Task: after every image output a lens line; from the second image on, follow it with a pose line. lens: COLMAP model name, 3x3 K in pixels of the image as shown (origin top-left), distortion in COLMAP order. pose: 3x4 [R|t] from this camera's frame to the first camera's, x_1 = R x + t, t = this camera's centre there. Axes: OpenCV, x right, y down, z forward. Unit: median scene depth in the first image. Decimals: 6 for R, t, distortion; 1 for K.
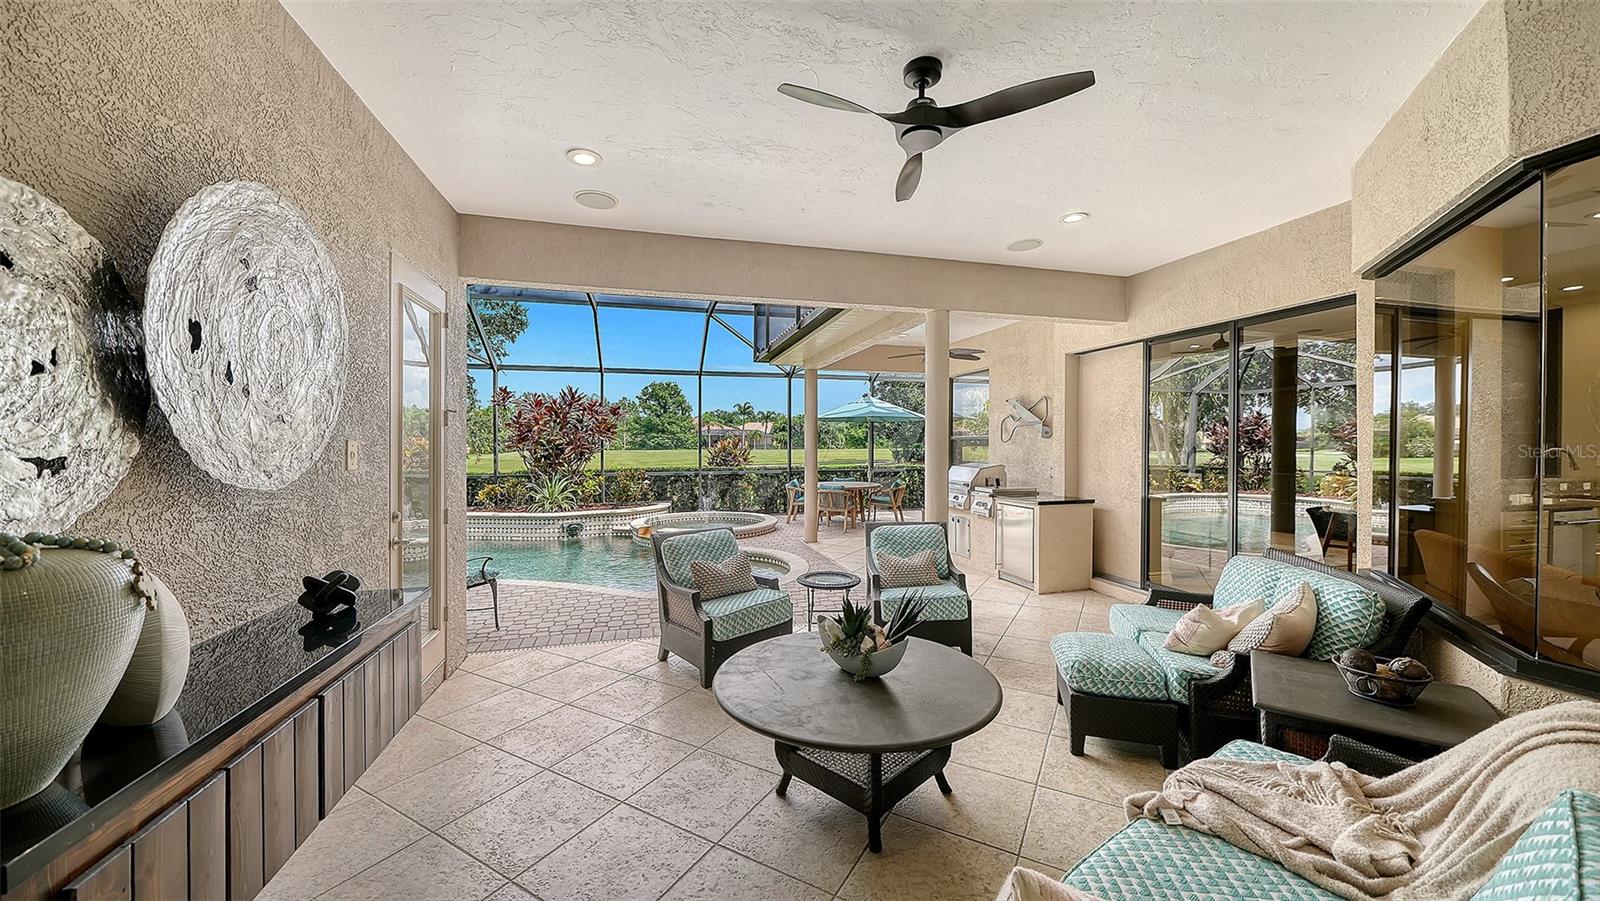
lens RADIAL K [[558.5, 0, 800.0], [0, 558.5, 450.5], [0, 0, 1]] dist [-0.000042, -0.000002]
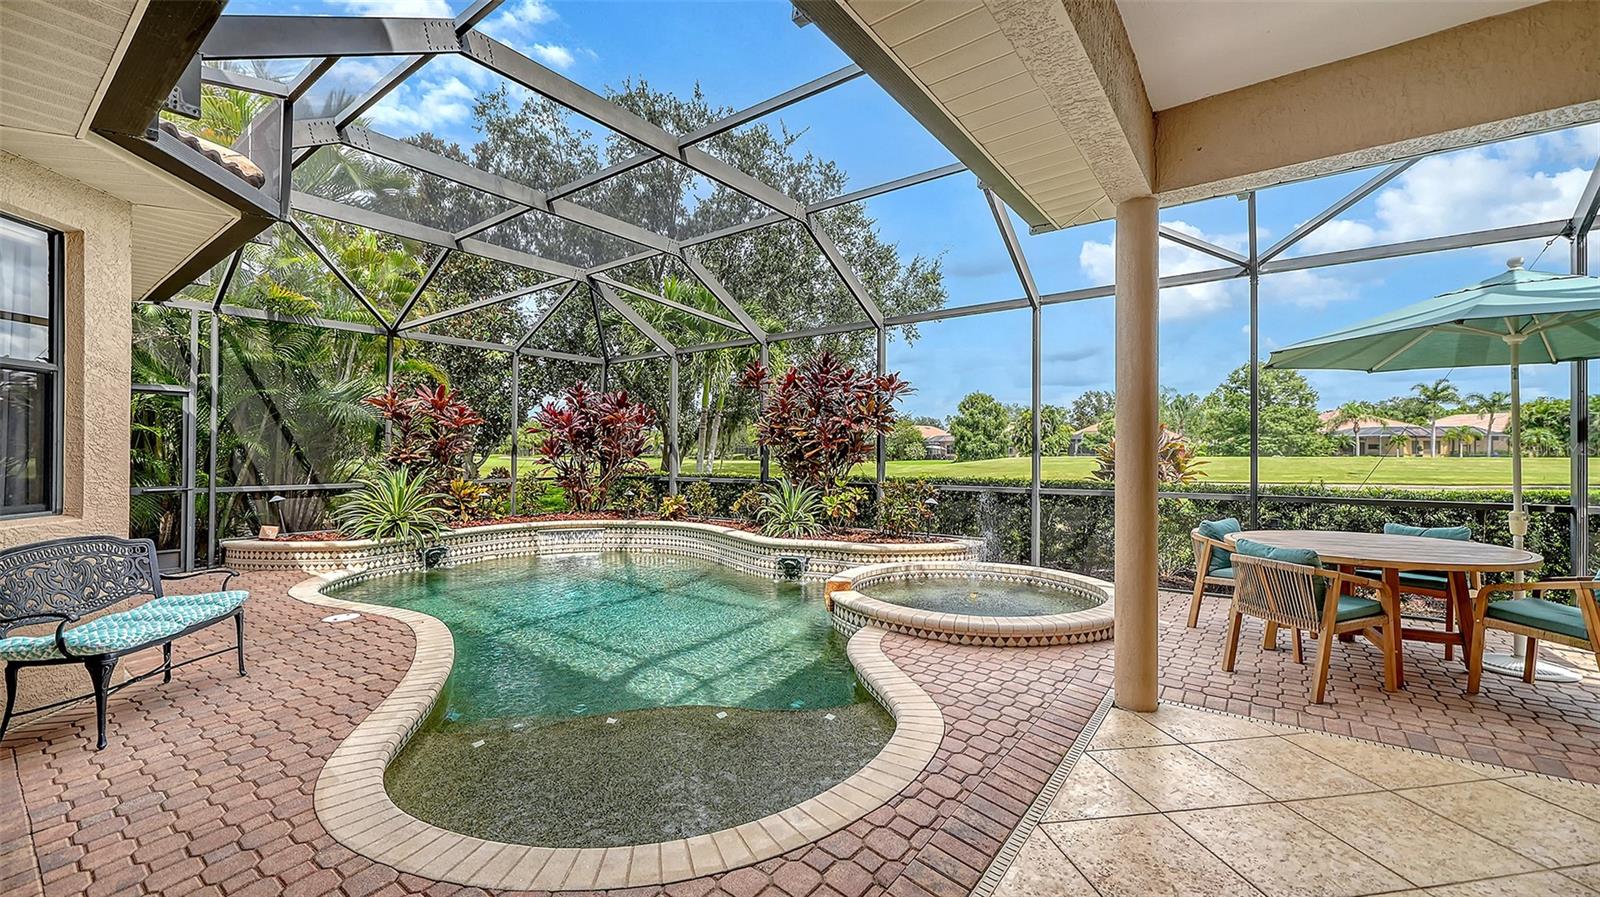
lens RADIAL K [[634.6, 0, 800.0], [0, 634.6, 448.5], [0, 0, 1]] dist [0.001743, 0.000120]
pose [[0.620388, -0.003143, -0.784289, 0.176574], [-0.009235, 0.999893, -0.011312, 0.010084], [0.784241, 0.014261, 0.620293, 0.520731]]
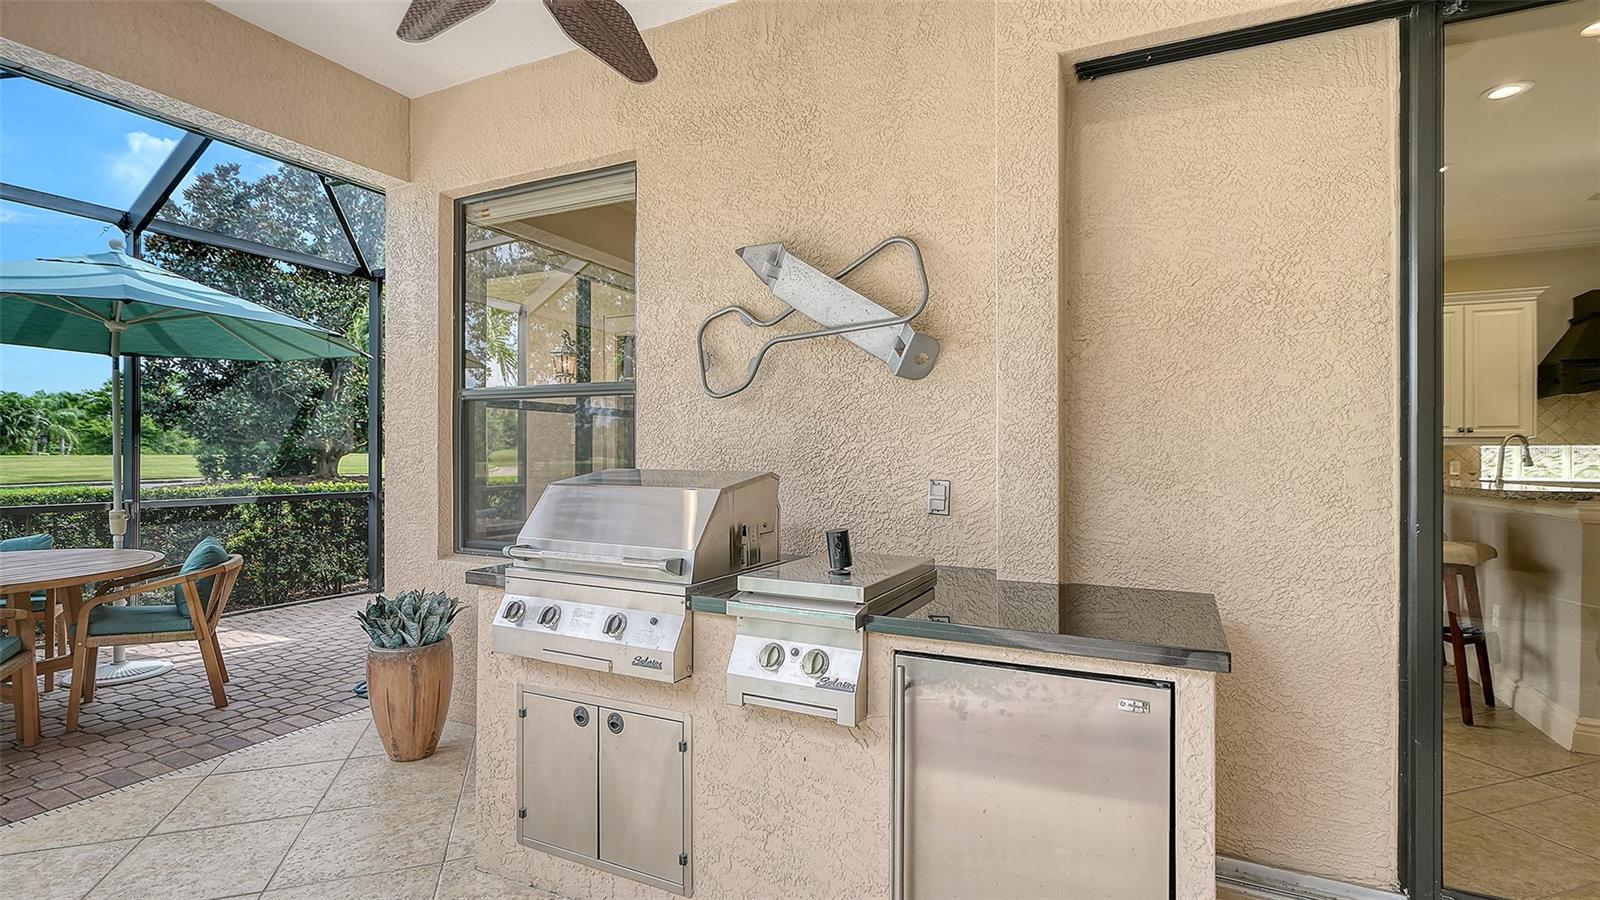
lens RADIAL K [[757.1, 0, 800.0], [0, 757.1, 450.0], [0, 0, 1]] dist [-0.001714, -0.000133]
pose [[0.665535, 0.007757, 0.746327, 0.074040], [0.004353, 0.999889, -0.014274, 0.013973], [-0.746354, 0.012749, 0.665427, 0.523197]]
